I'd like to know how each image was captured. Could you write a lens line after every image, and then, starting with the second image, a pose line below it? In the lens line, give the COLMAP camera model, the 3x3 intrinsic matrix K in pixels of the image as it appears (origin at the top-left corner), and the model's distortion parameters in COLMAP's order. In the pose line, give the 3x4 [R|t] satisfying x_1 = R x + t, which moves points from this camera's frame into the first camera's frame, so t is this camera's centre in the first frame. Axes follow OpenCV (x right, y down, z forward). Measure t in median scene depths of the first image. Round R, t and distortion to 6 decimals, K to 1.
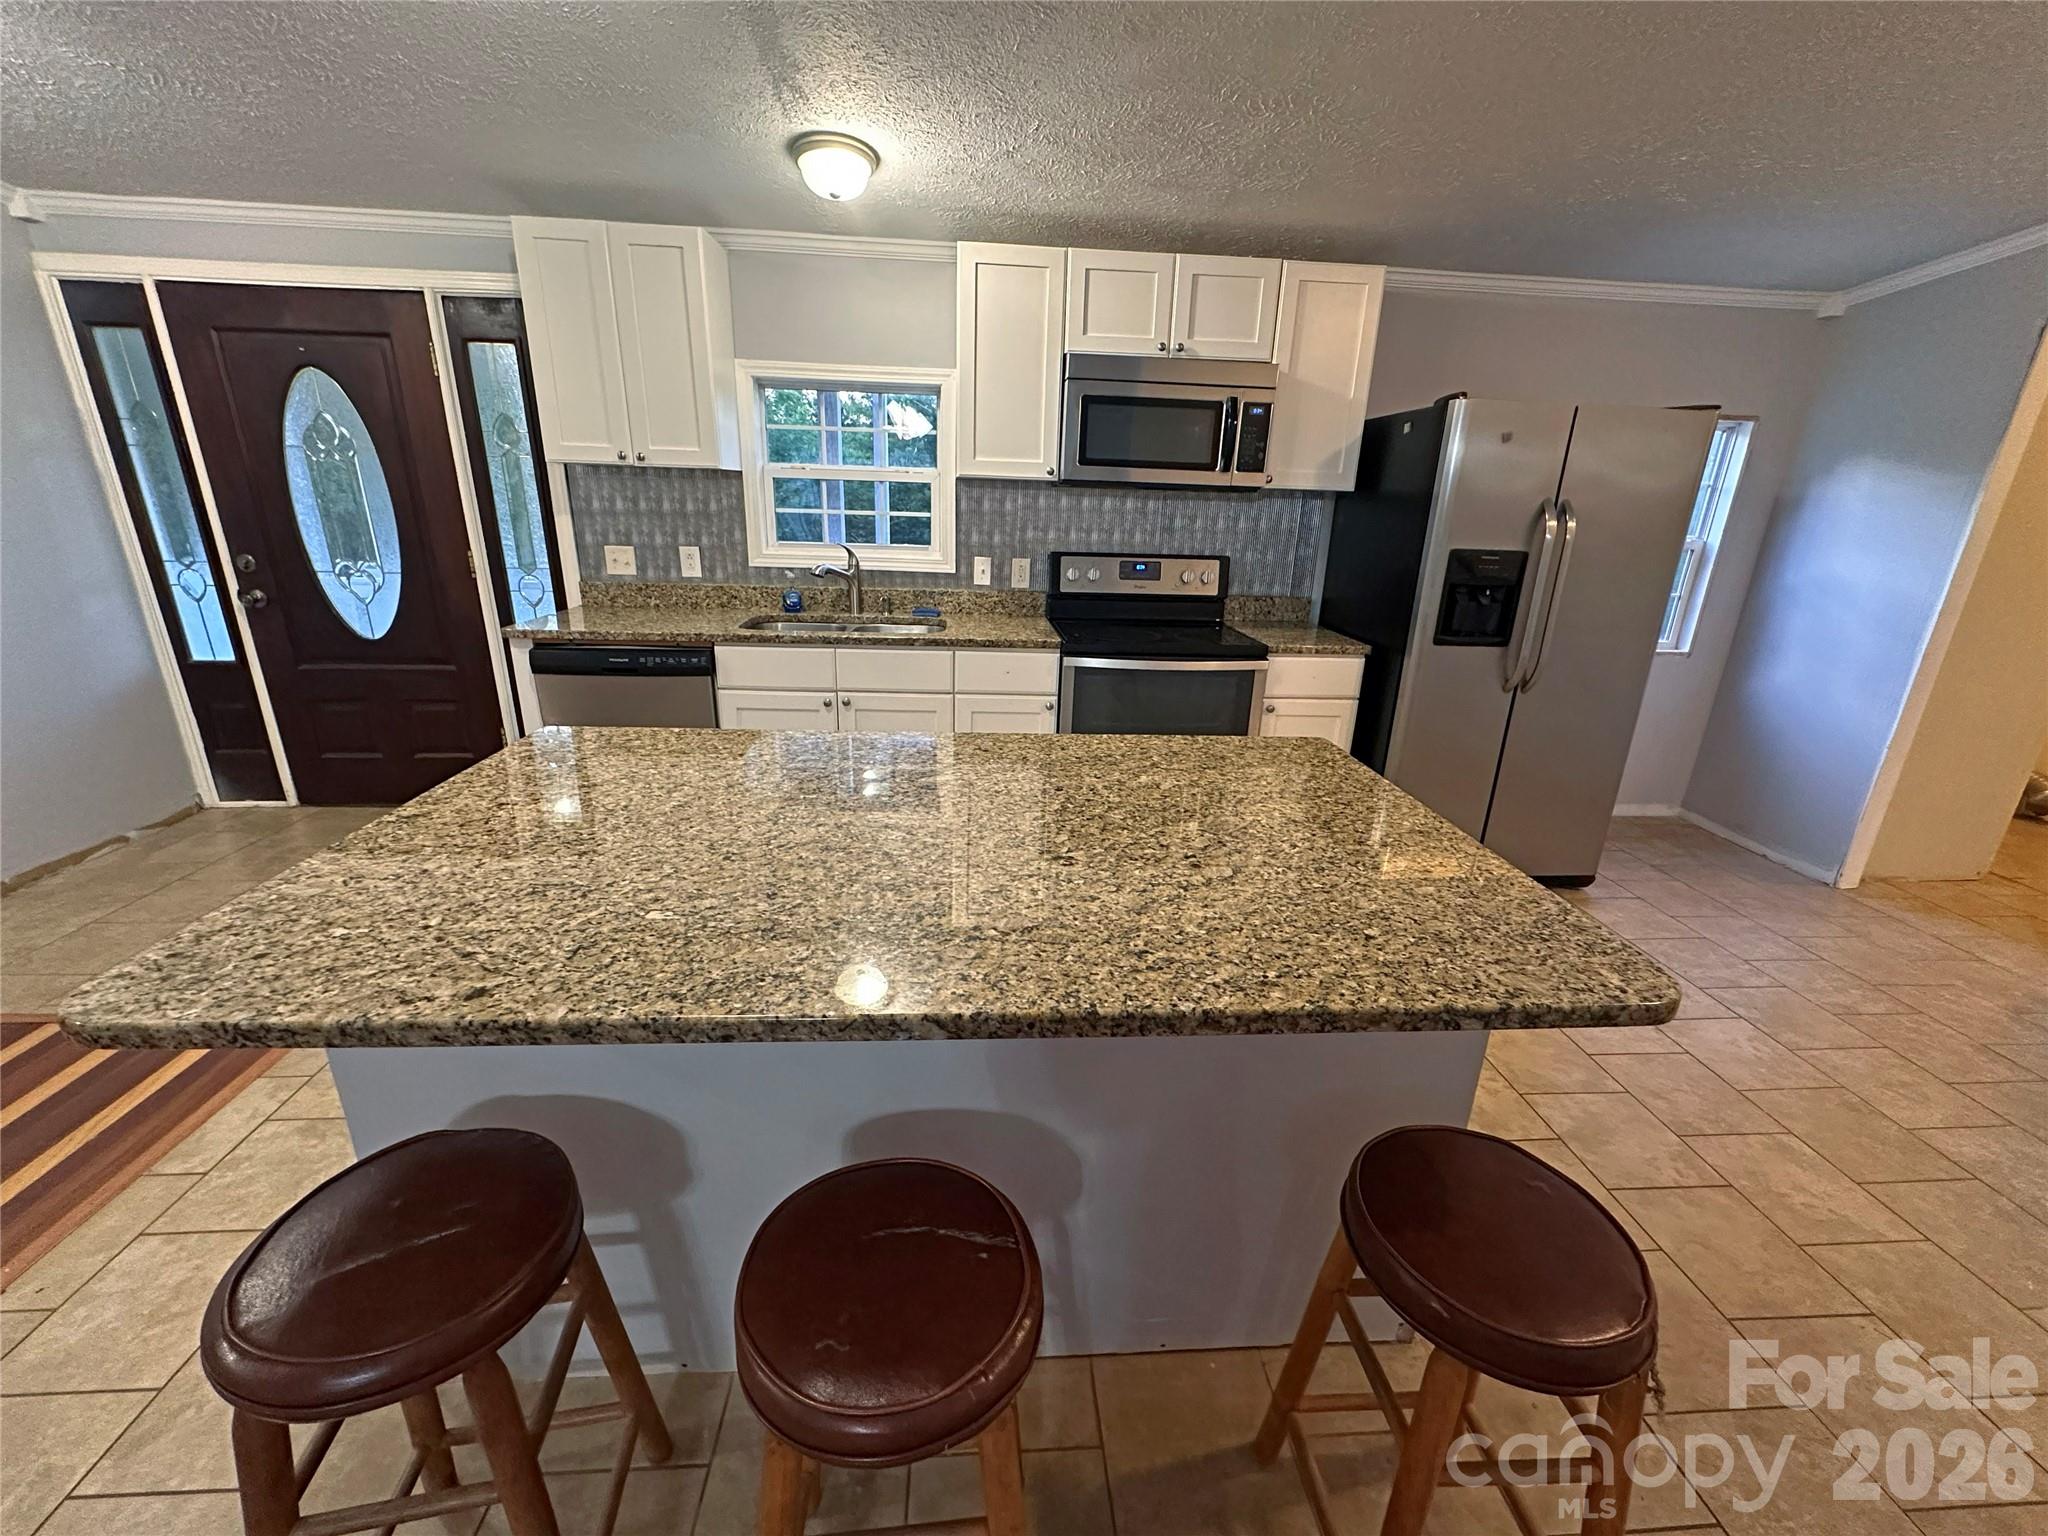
lens RADIAL K [[813.2, 0, 1021.3], [0, 813.2, 769.4], [0, 0, 1]] dist [-0.001786, 0.000166]
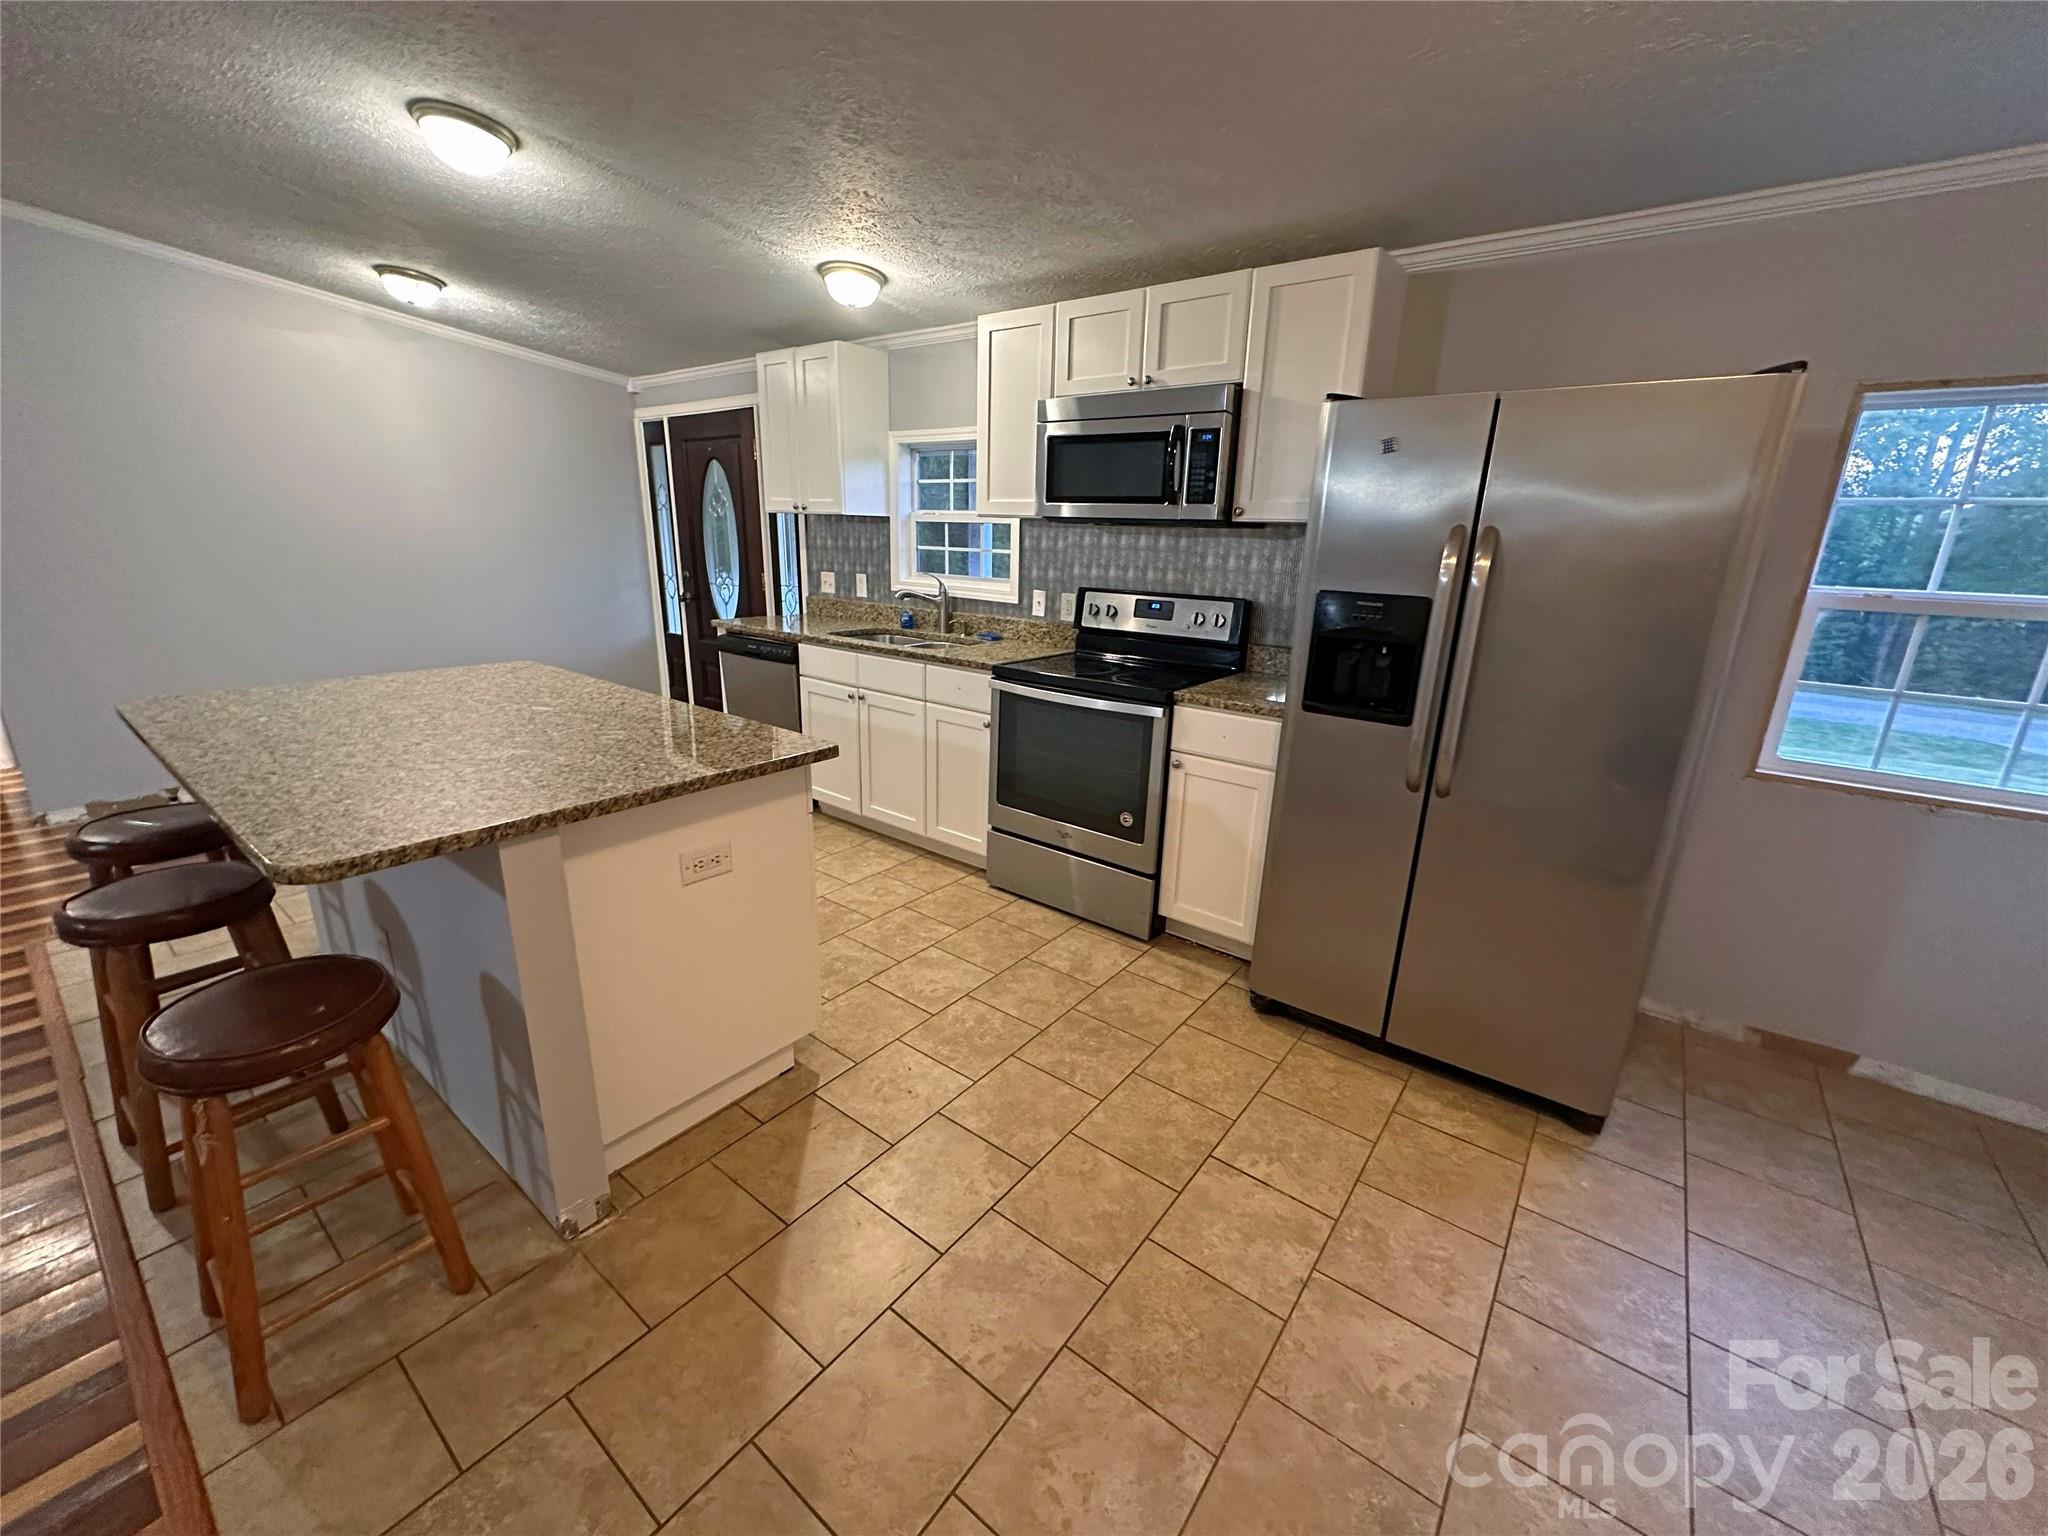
lens RADIAL K [[813.2, 0, 1027.3], [0, 813.2, 770.0], [0, 0, 1]] dist [-0.001786, 0.000166]
pose [[0.748125, 0.177045, -0.639503, 0.706923], [-0.217491, 0.975935, 0.015754, -0.044008], [0.626903, 0.127300, 0.768627, 0.200480]]
